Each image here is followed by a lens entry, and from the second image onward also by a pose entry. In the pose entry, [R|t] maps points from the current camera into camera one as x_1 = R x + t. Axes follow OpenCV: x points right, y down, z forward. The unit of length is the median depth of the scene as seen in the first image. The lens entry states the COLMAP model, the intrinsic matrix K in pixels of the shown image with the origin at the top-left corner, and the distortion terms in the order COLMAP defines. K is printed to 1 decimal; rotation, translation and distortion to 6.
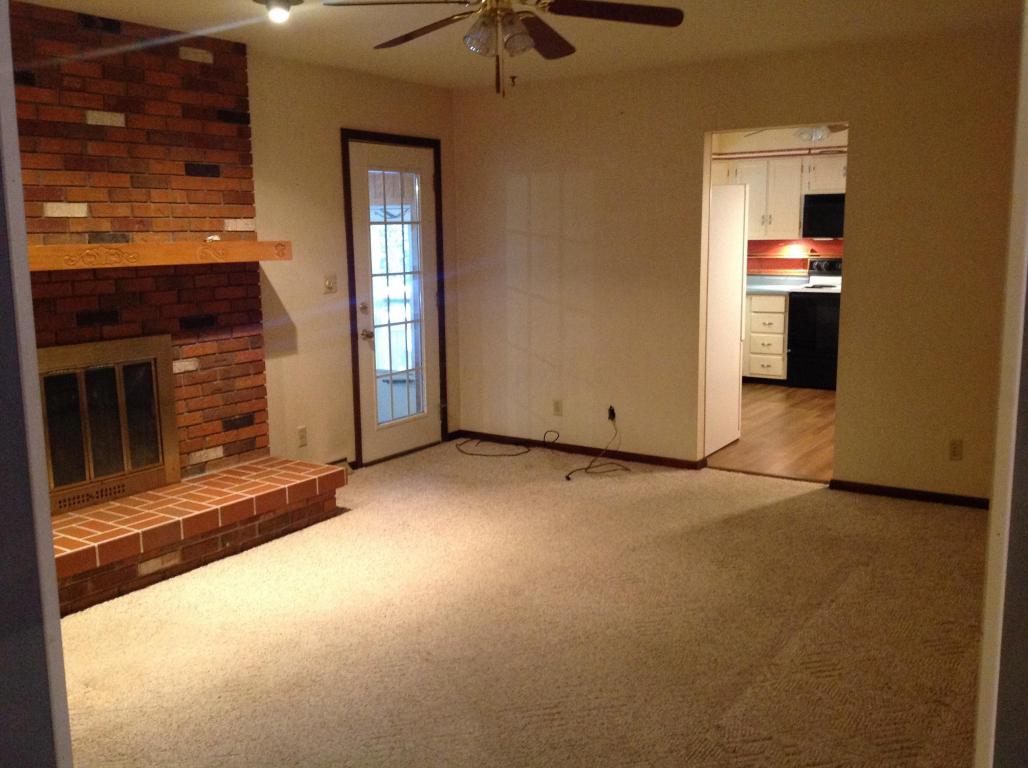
lens RADIAL K [[948.8, 0, 514.0], [0, 948.8, 384.0], [0, 0, 1]] dist [0.154863, -0.452534]
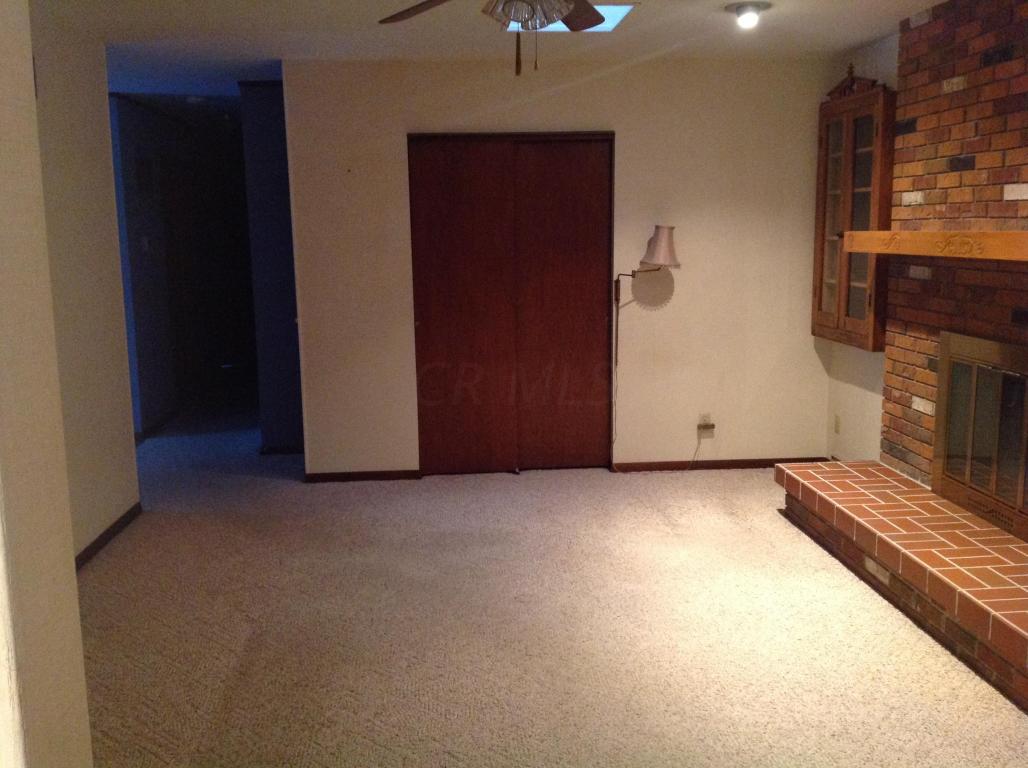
lens RADIAL K [[948.8, 0, 514.0], [0, 948.8, 384.0], [0, 0, 1]] dist [0.154863, -0.452534]
pose [[-0.776941, 0.130831, -0.615829, 0.458978], [-0.072792, 0.952942, 0.294285, -0.236134], [0.625351, 0.273470, -0.730856, 1.388286]]
